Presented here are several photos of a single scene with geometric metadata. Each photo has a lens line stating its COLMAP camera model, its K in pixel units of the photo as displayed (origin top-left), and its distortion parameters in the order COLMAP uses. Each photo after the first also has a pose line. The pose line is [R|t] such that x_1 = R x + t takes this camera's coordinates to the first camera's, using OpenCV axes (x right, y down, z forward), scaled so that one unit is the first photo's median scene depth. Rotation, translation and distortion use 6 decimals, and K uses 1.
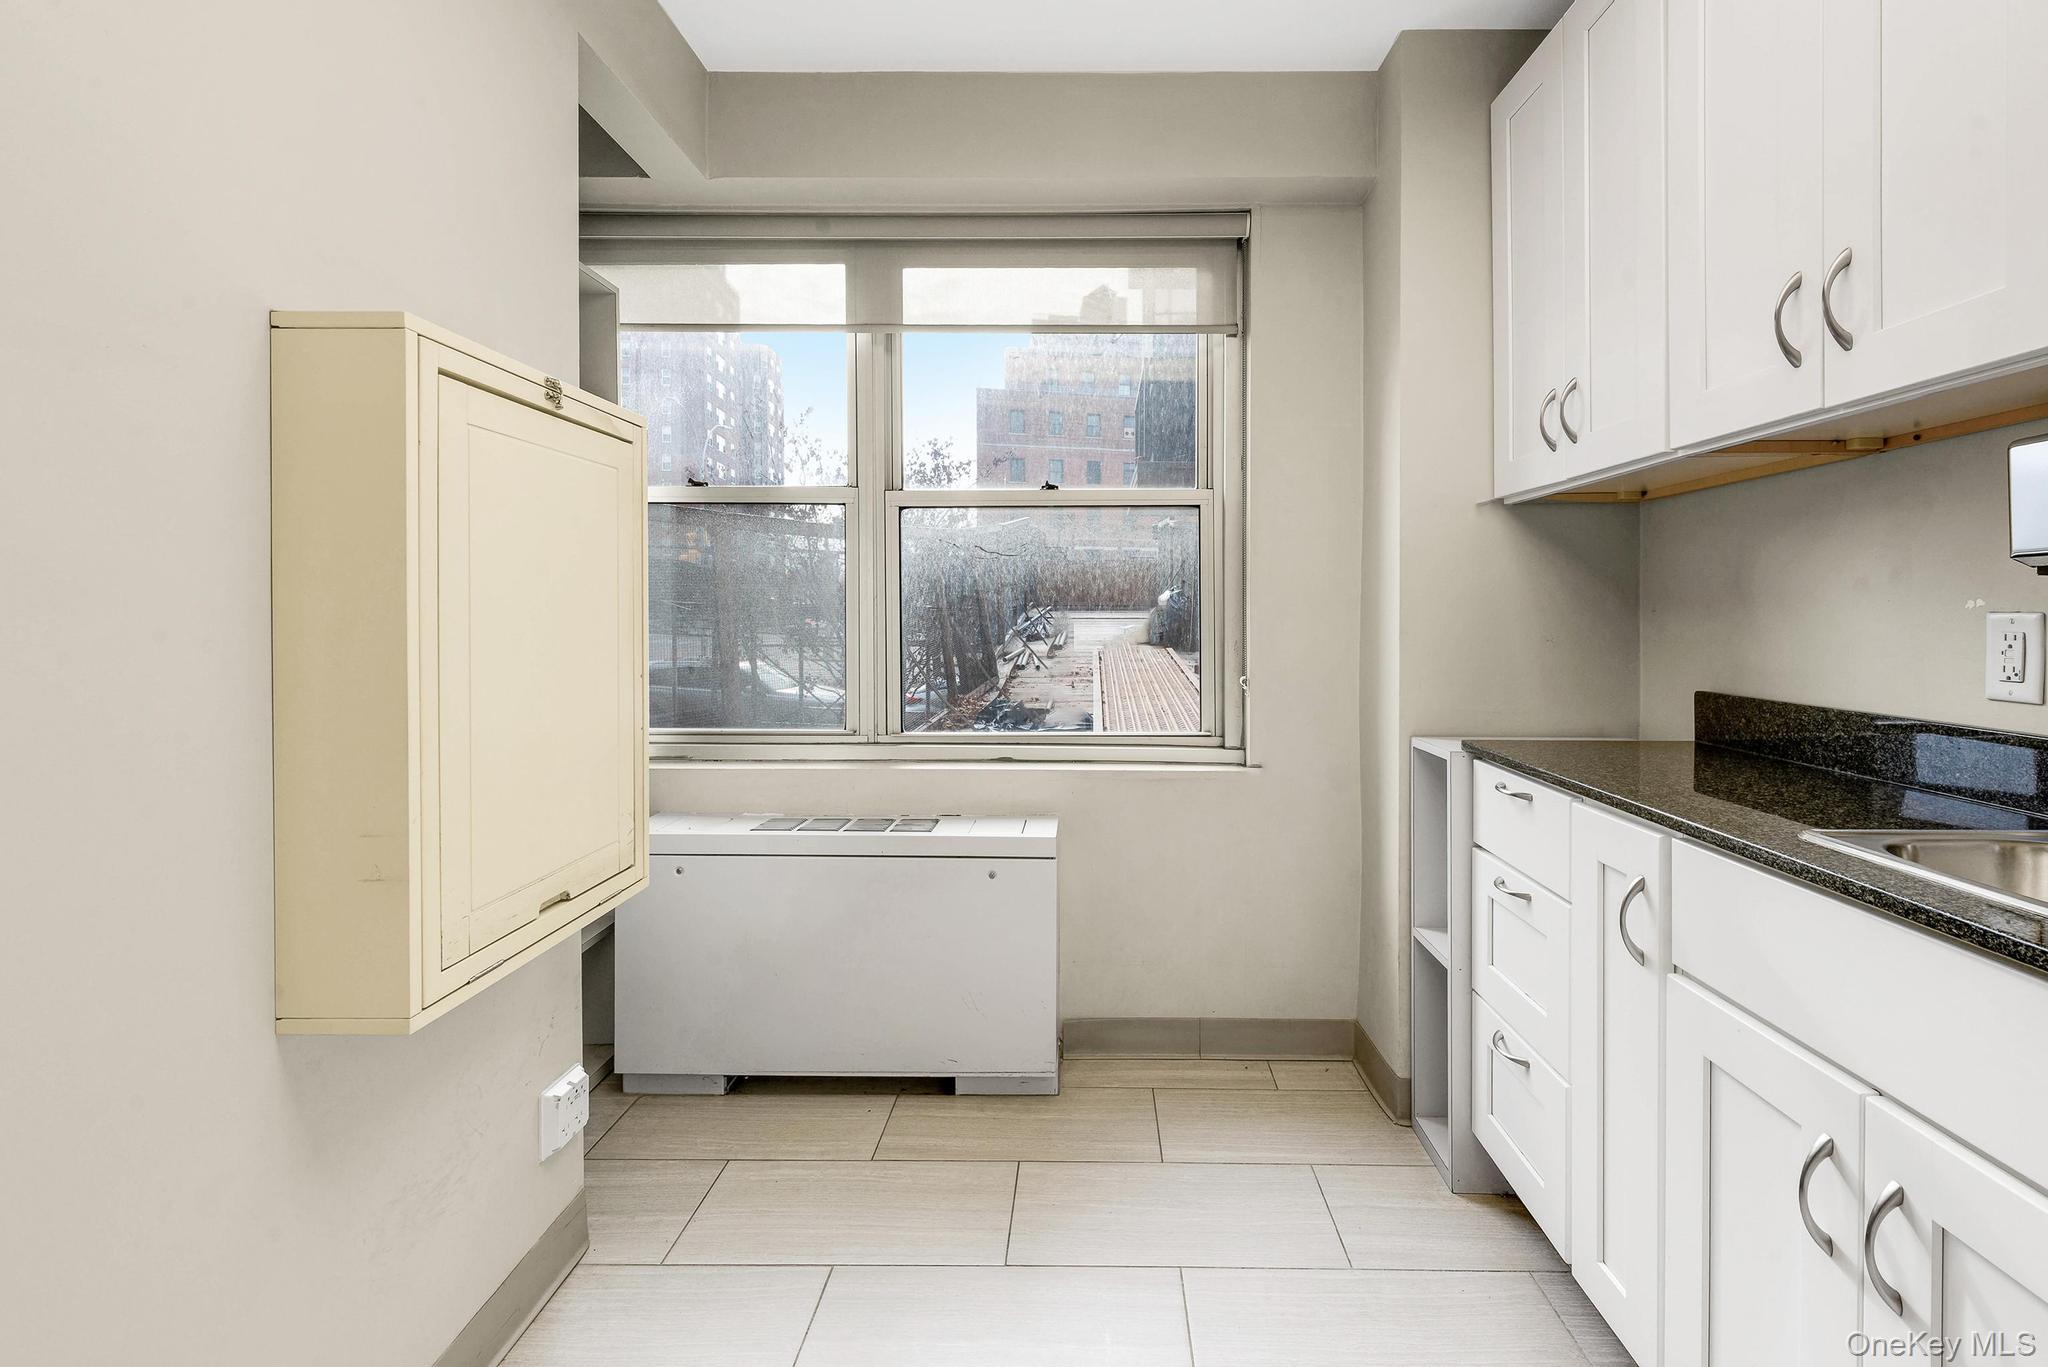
lens RADIAL K [[917.2, 0, 1057.1], [0, 917.2, 619.9], [0, 0, 1]] dist [0.000301, -0.000864]
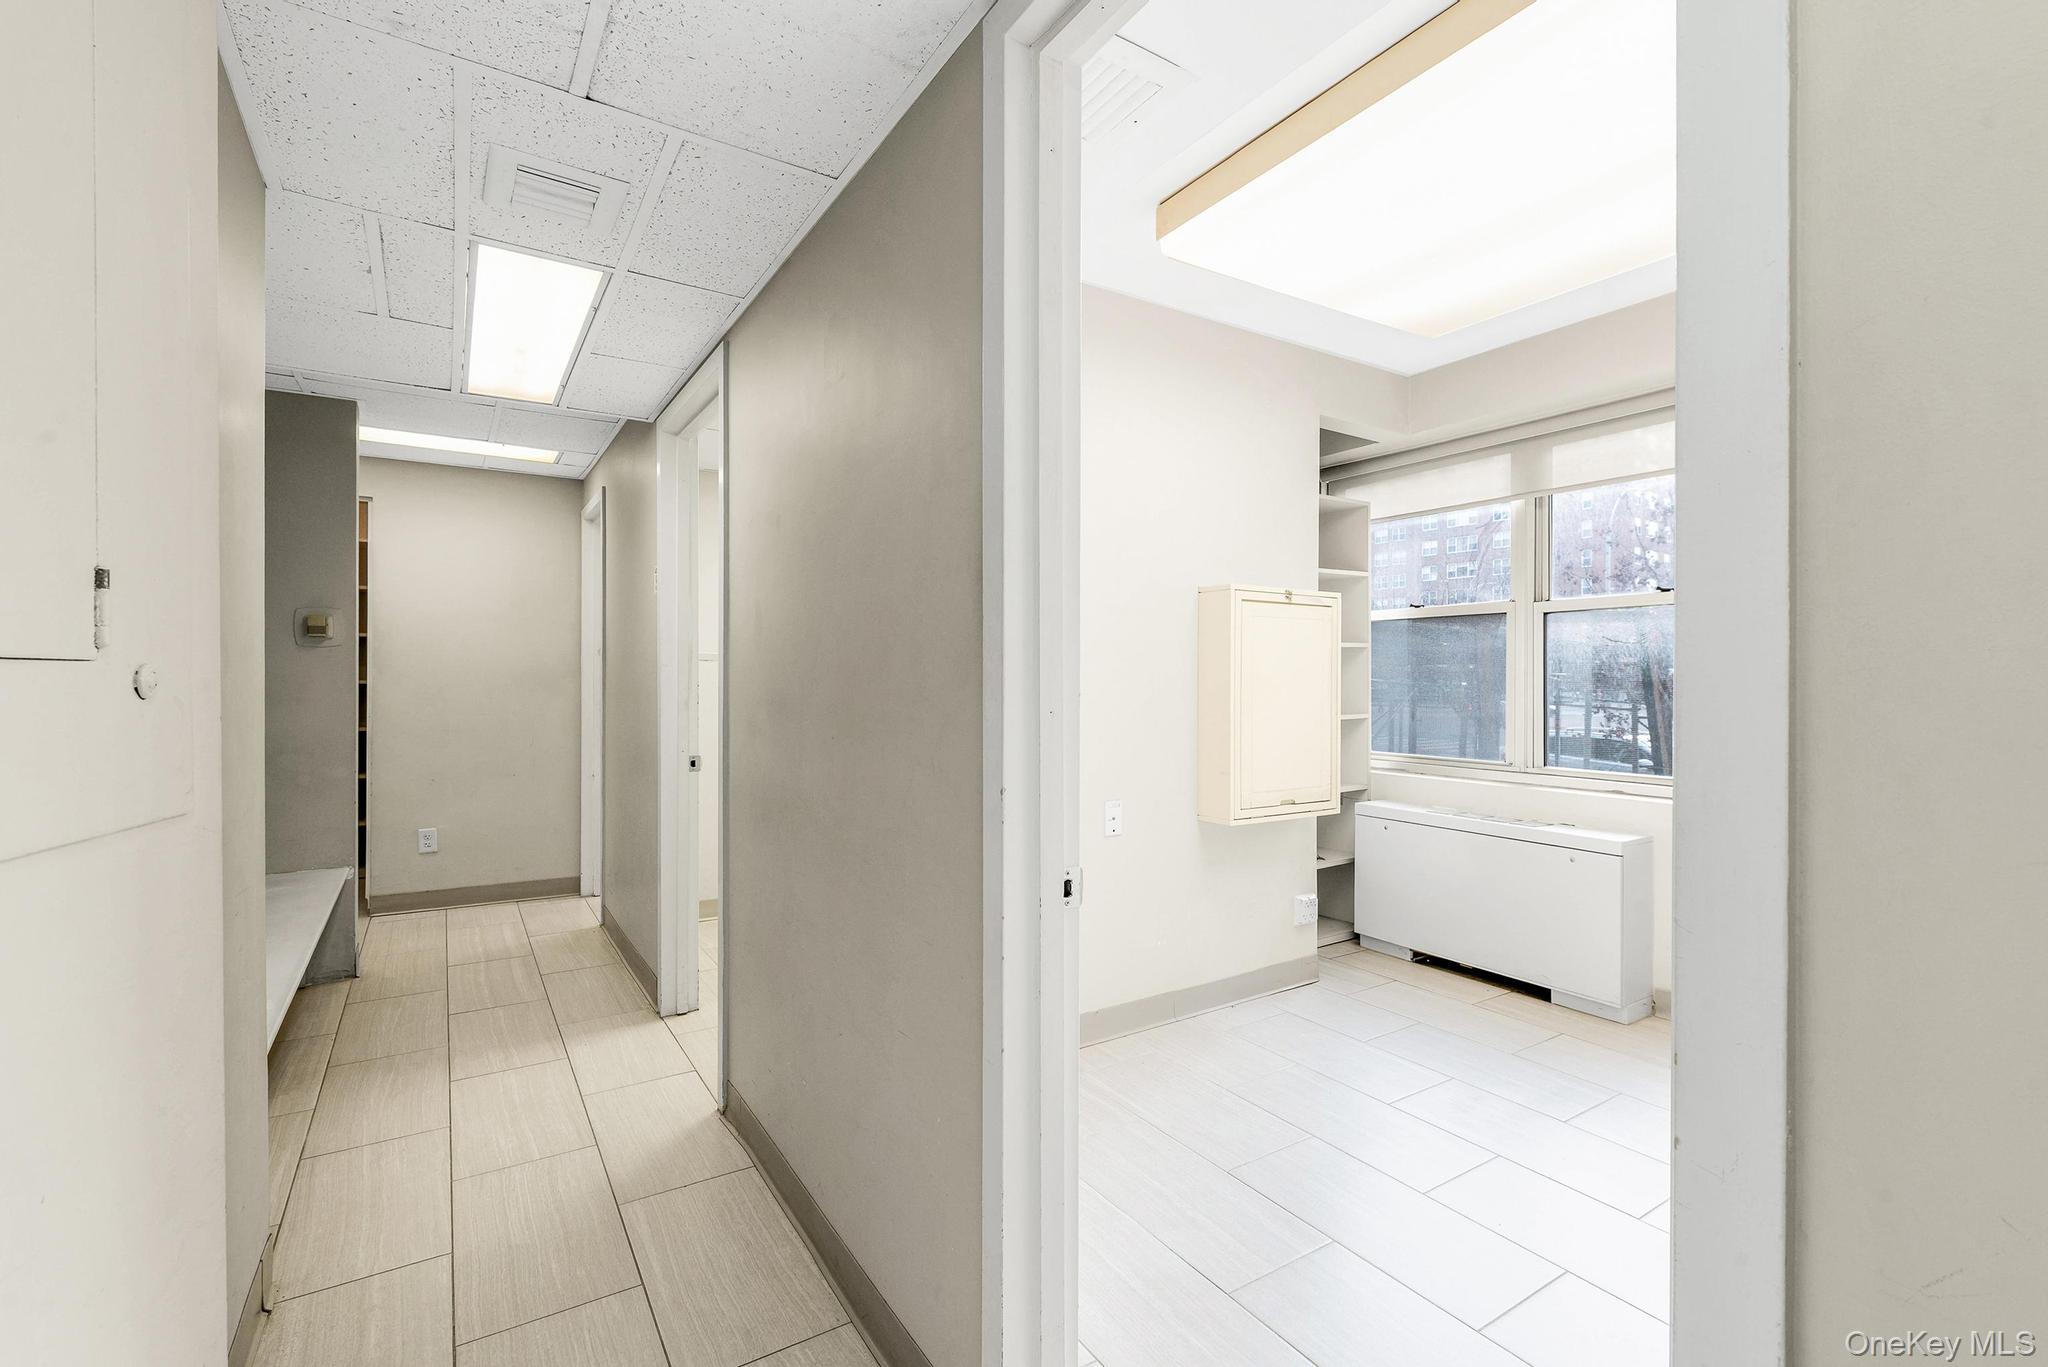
lens RADIAL K [[907.3, 0, 1046.7], [0, 907.3, 685.2], [0, 0, 1]] dist [-0.001465, -0.000177]
pose [[0.578027, 0.005147, -0.816002, 0.598923], [-0.009470, 0.999955, -0.000402, 0.000281], [0.815963, 0.007960, 0.578049, -0.527588]]
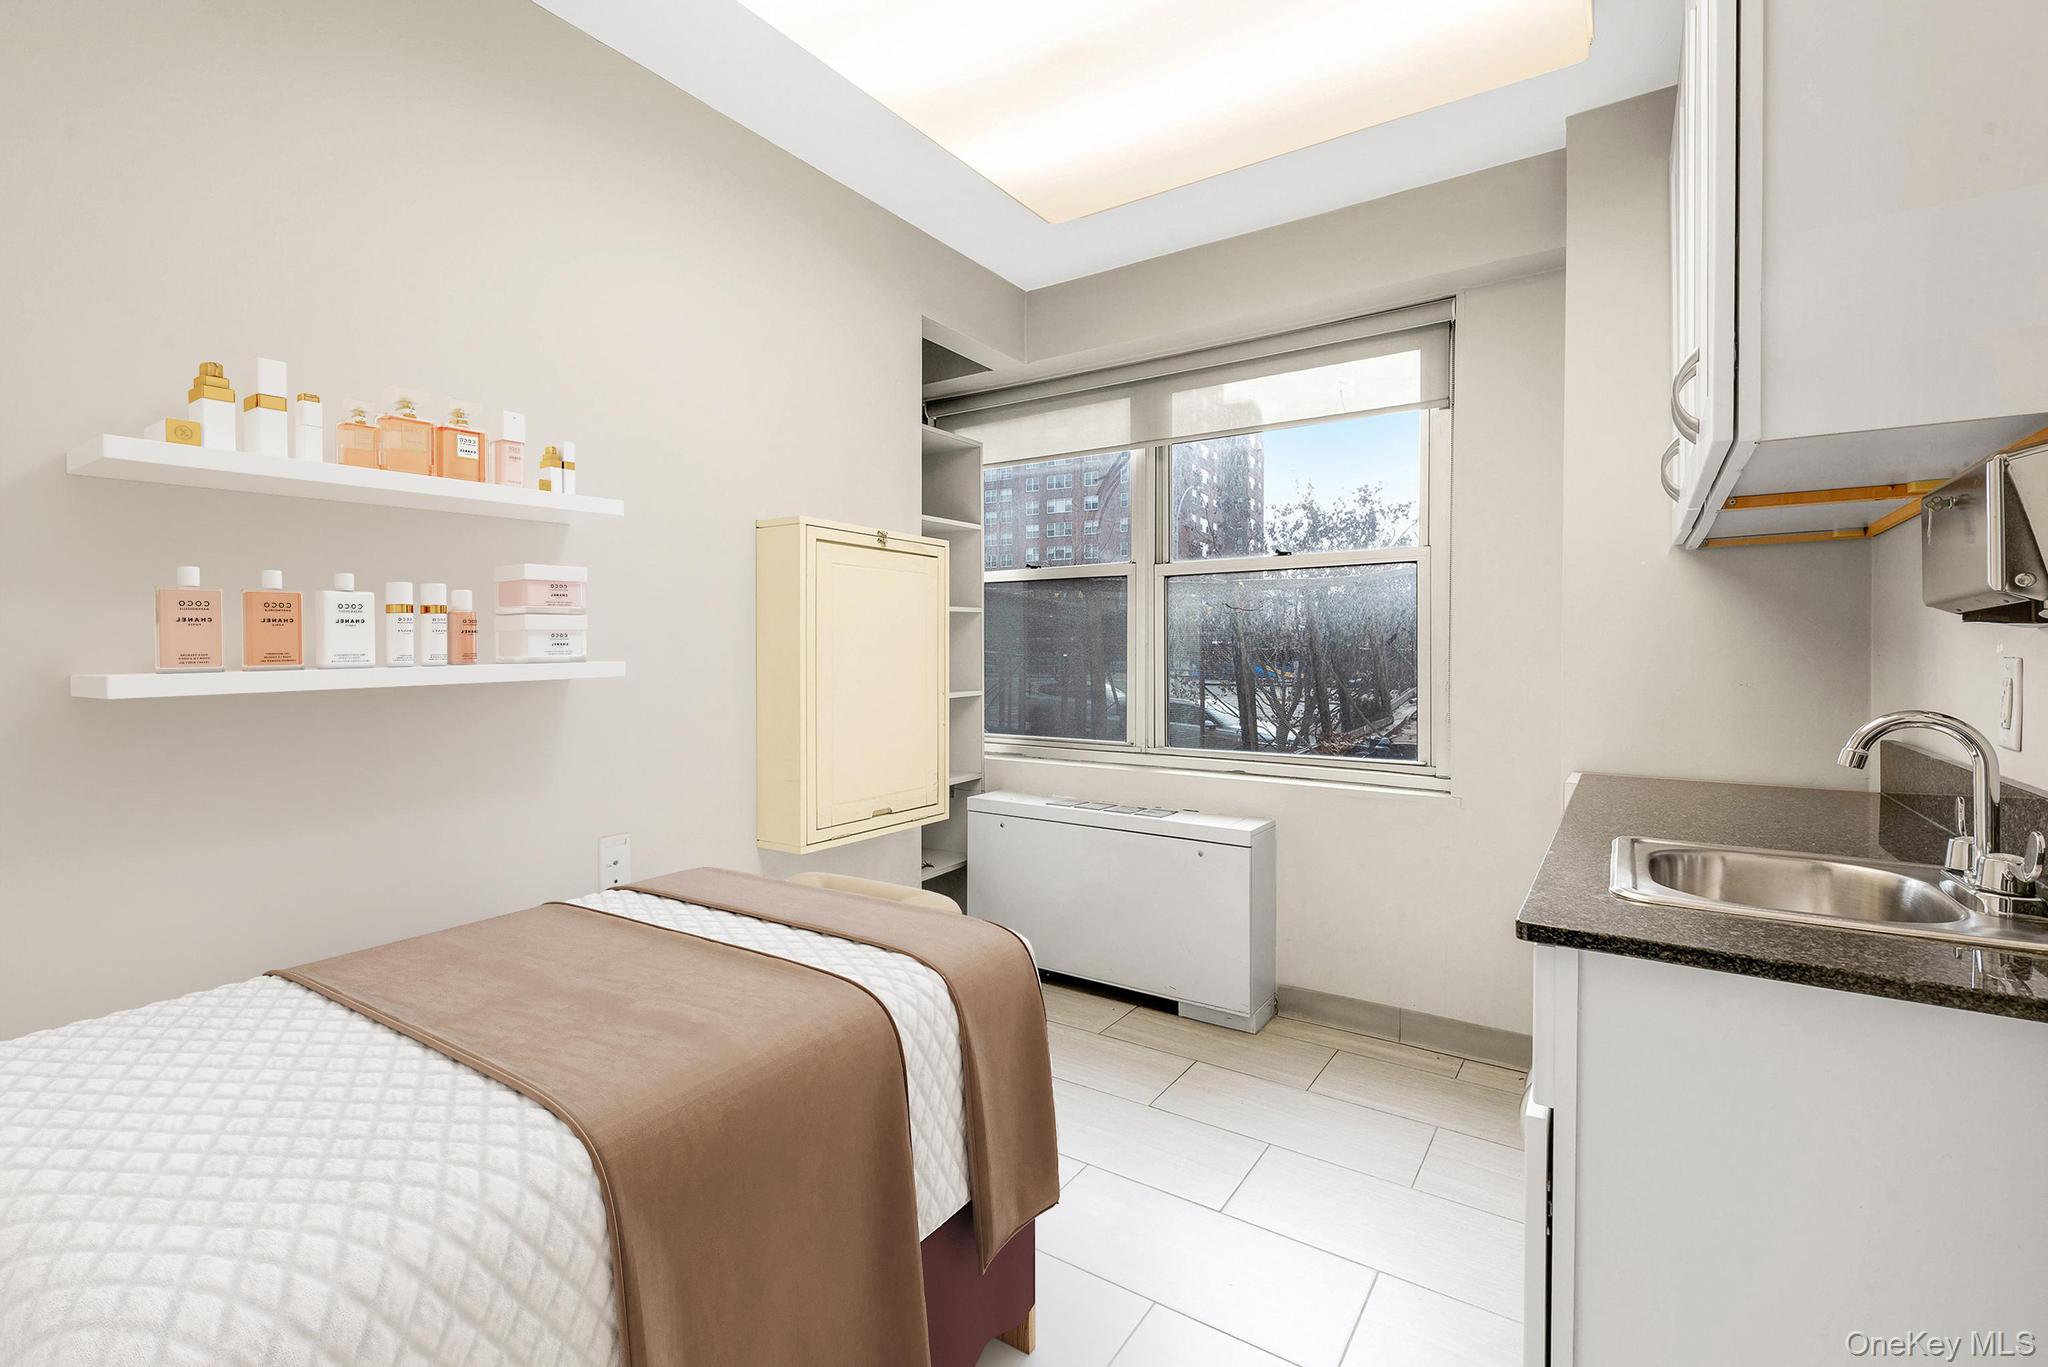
lens RADIAL K [[883.0, 0, 1021.9], [0, 883.0, 666.6], [0, 0, 1]] dist [0.000181, -0.000334]
pose [[0.843732, 0.007162, -0.536717, 0.367181], [-0.003945, 0.999967, 0.007143, -0.000995], [0.536750, -0.003909, 0.843732, -0.201213]]
